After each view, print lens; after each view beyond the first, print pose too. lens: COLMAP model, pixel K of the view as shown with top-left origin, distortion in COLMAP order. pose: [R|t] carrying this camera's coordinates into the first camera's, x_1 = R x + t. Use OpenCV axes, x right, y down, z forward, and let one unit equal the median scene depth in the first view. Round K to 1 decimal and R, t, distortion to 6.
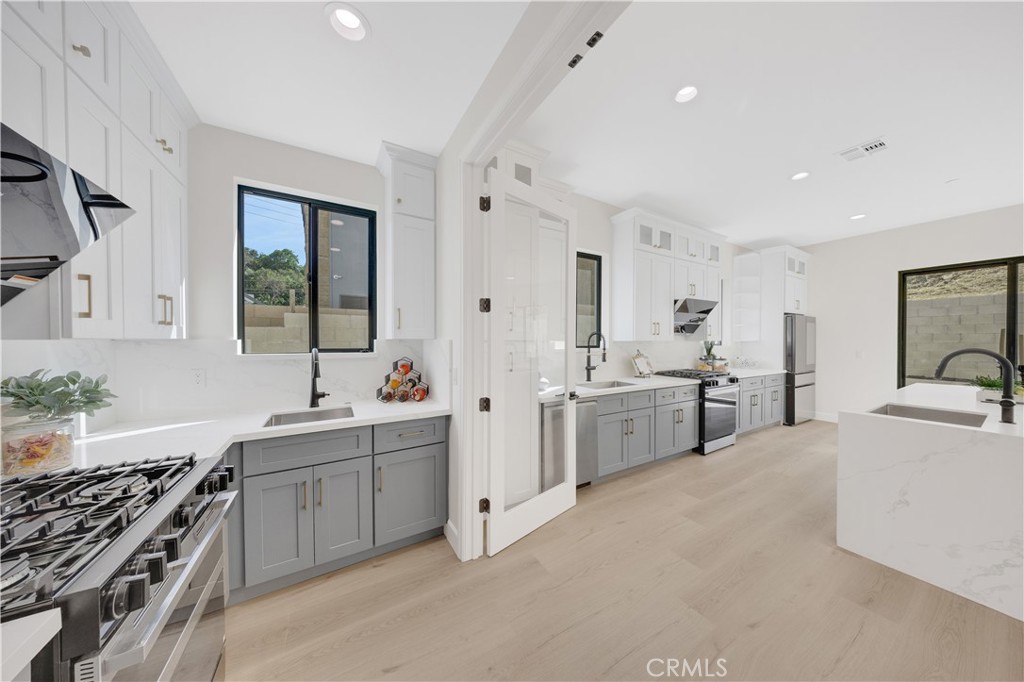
lens RADIAL K [[309.8, 0, 511.0], [0, 309.8, 343.4], [0, 0, 1]] dist [-0.000896, -0.000047]
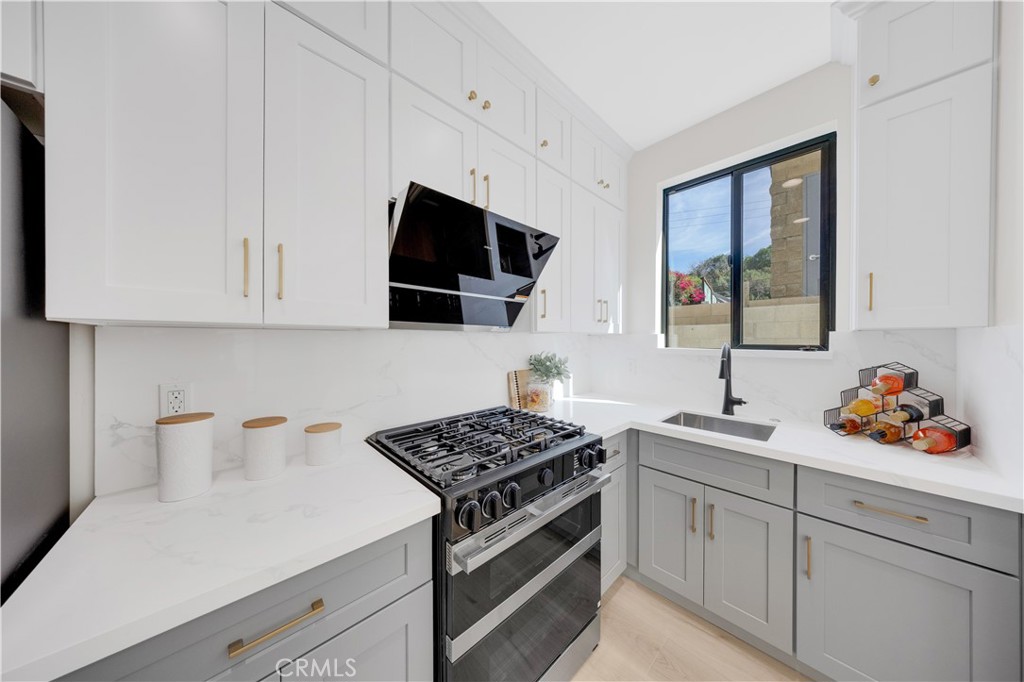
lens RADIAL K [[301.3, 0, 510.4], [0, 301.3, 341.3], [0, 0, 1]] dist [-0.003460, -0.000077]
pose [[0.219516, 0.003886, -0.975601, 0.018395], [-0.011285, 0.999935, 0.001444, 0.015195], [0.975544, 0.010693, 0.219545, 0.237239]]
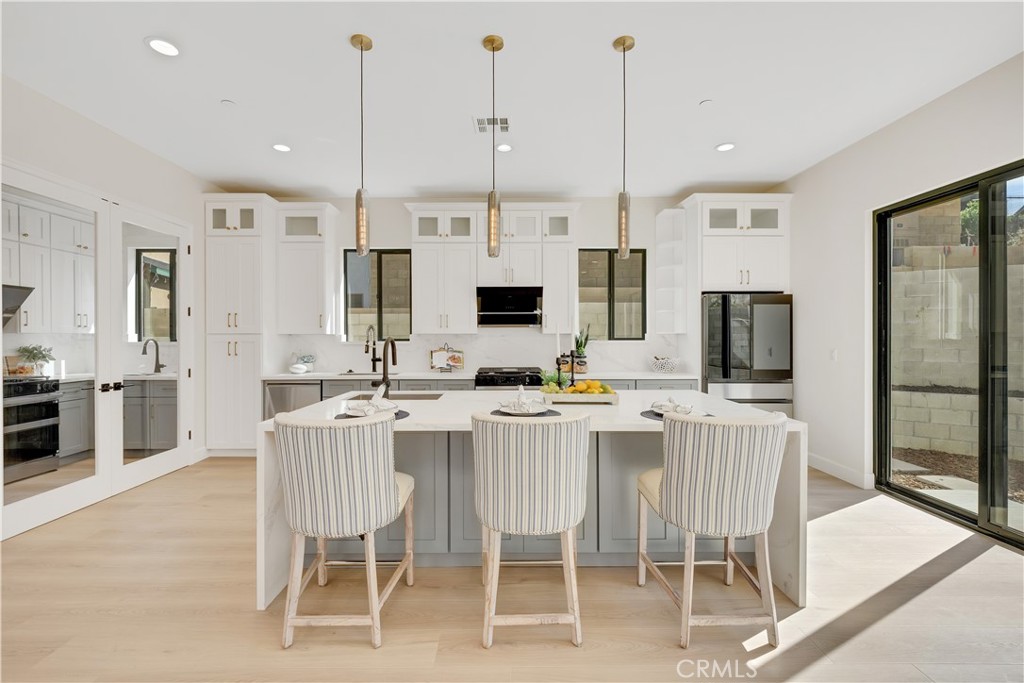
lens RADIAL K [[441.1, 0, 504.1], [0, 441.1, 338.4], [0, 0, 1]] dist [-0.002382, -0.000935]
pose [[0.861962, -0.001416, -0.506972, 2.119786], [-0.002000, 0.999979, -0.006193, 0.023795], [0.506970, 0.006352, 0.861940, -0.128972]]
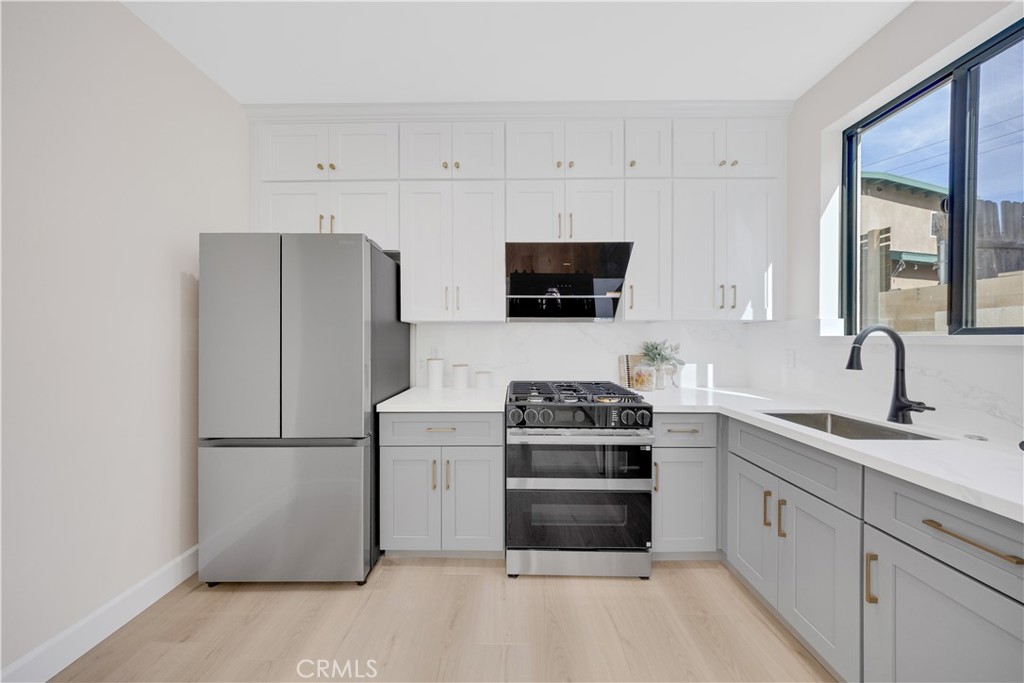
lens RADIAL K [[301.3, 0, 510.4], [0, 301.3, 341.8], [0, 0, 1]] dist [-0.003460, -0.000077]
pose [[-0.519162, 0.006936, -0.854648, 0.243143], [-0.010573, 0.999838, 0.014537, 0.043842], [0.854611, 0.016583, -0.519004, 0.605096]]
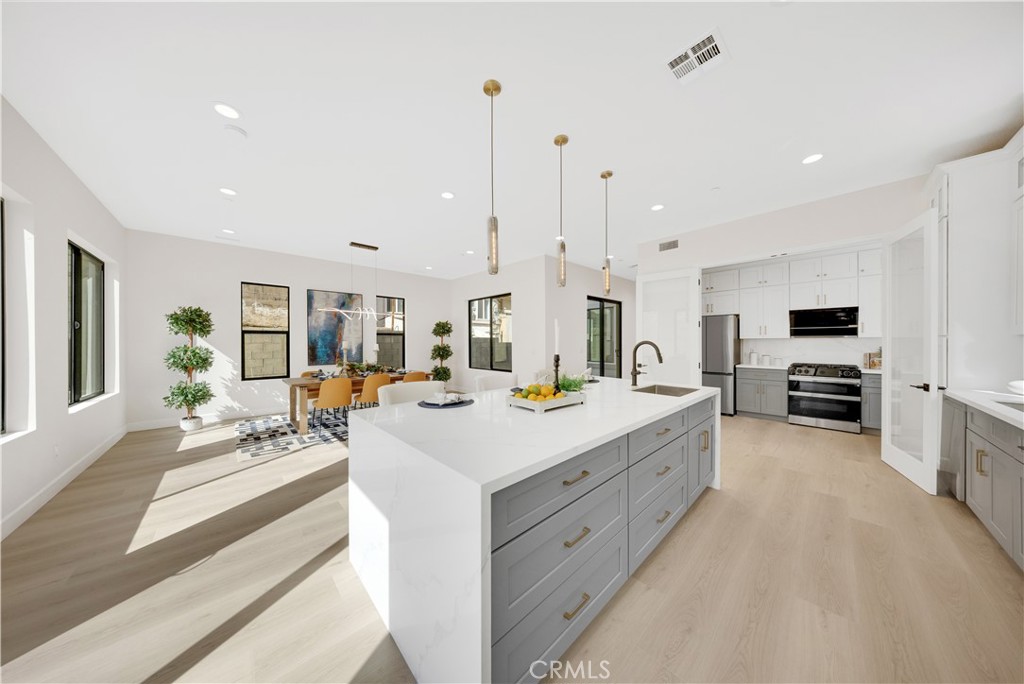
lens RADIAL K [[301.3, 0, 510.4], [0, 301.3, 342.3], [0, 0, 1]] dist [-0.003460, -0.000077]
pose [[-0.975223, 0.000425, -0.221226, 1.960690], [-0.002181, 0.999931, 0.011535, 0.006963], [0.221215, 0.011731, -0.975154, 1.814653]]
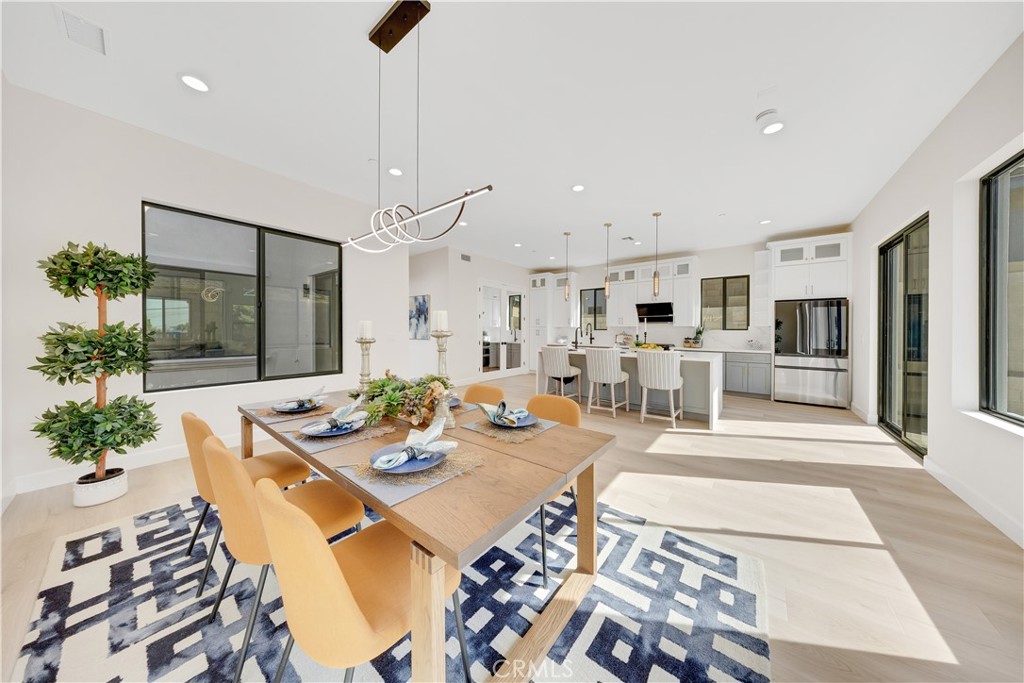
lens RADIAL K [[299.3, 0, 513.6], [0, 299.3, 332.1], [0, 0, 1]] dist [-0.015500, -0.000004]
pose [[0.360956, 0.002767, -0.932579, 3.281445], [-0.013911, 0.999900, -0.002418, 0.068816], [0.932479, 0.013846, 0.360958, -0.592950]]
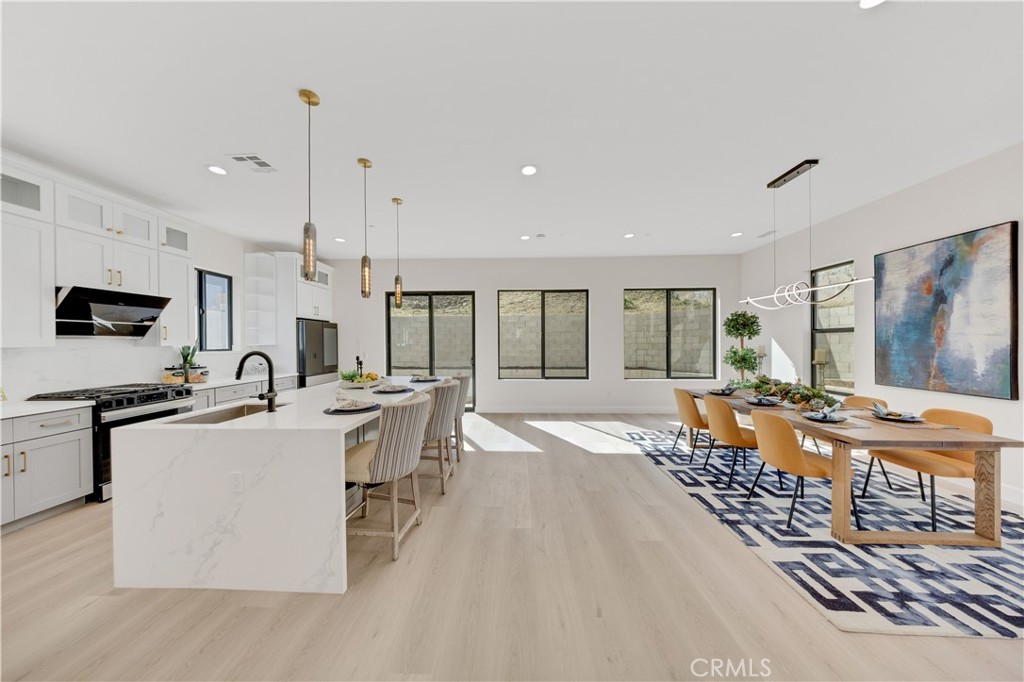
lens RADIAL K [[308.8, 0, 515.2], [0, 308.8, 343.9], [0, 0, 1]] dist [-0.000483, 0.000059]
pose [[0.519845, -0.008360, 0.854220, 0.792943], [0.017796, 0.999841, -0.001045, 0.005797], [-0.854075, 0.015745, 0.519911, -0.339849]]
